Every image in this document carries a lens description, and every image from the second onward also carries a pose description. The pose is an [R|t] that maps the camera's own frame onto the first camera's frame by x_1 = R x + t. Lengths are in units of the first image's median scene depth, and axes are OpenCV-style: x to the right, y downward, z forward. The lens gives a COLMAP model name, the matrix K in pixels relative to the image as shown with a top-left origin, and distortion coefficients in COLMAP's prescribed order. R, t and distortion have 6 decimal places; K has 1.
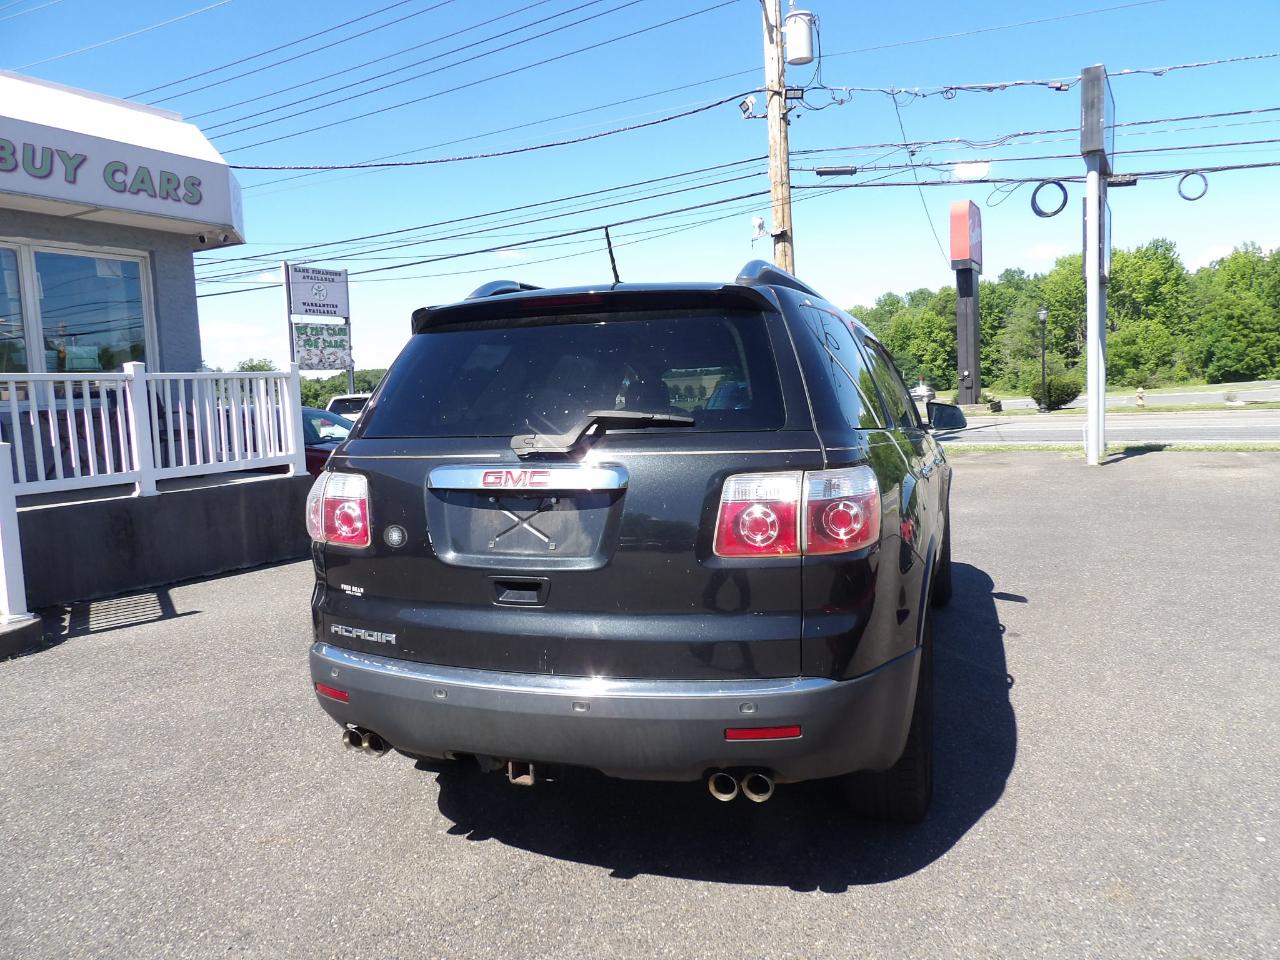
lens RADIAL K [[906.4, 0, 659.1], [0, 906.4, 477.3], [0, 0, 1]] dist [-0.028990, 0.032092]
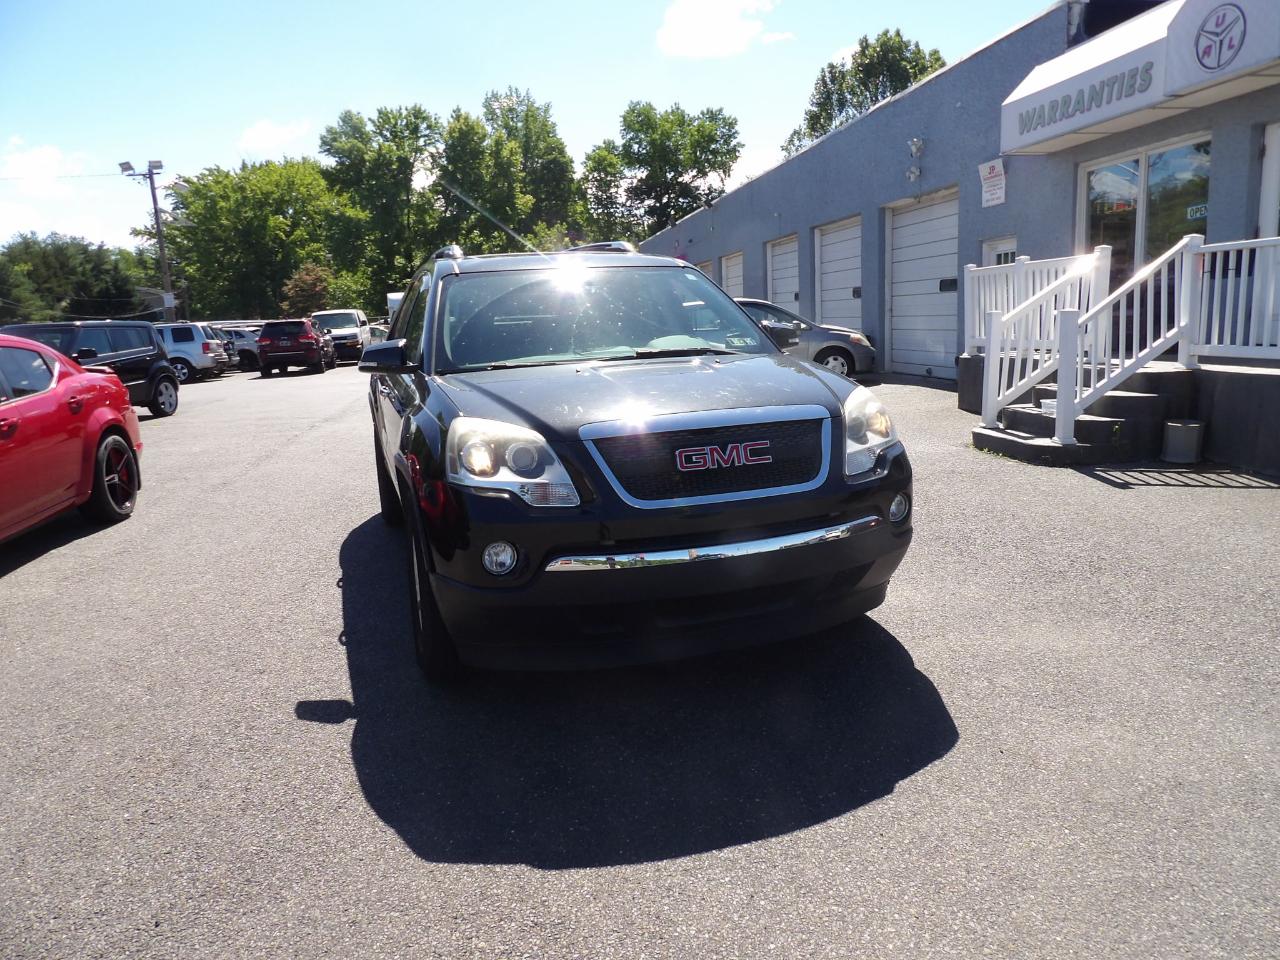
lens RADIAL K [[910.4, 0, 658.5], [0, 910.4, 479.6], [0, 0, 1]] dist [-0.038738, 0.023499]
pose [[-0.786652, 0.180878, -0.590307, 0.353759], [0.014511, 0.961275, 0.275210, -0.103867], [0.617226, 0.207929, -0.758813, 1.016937]]
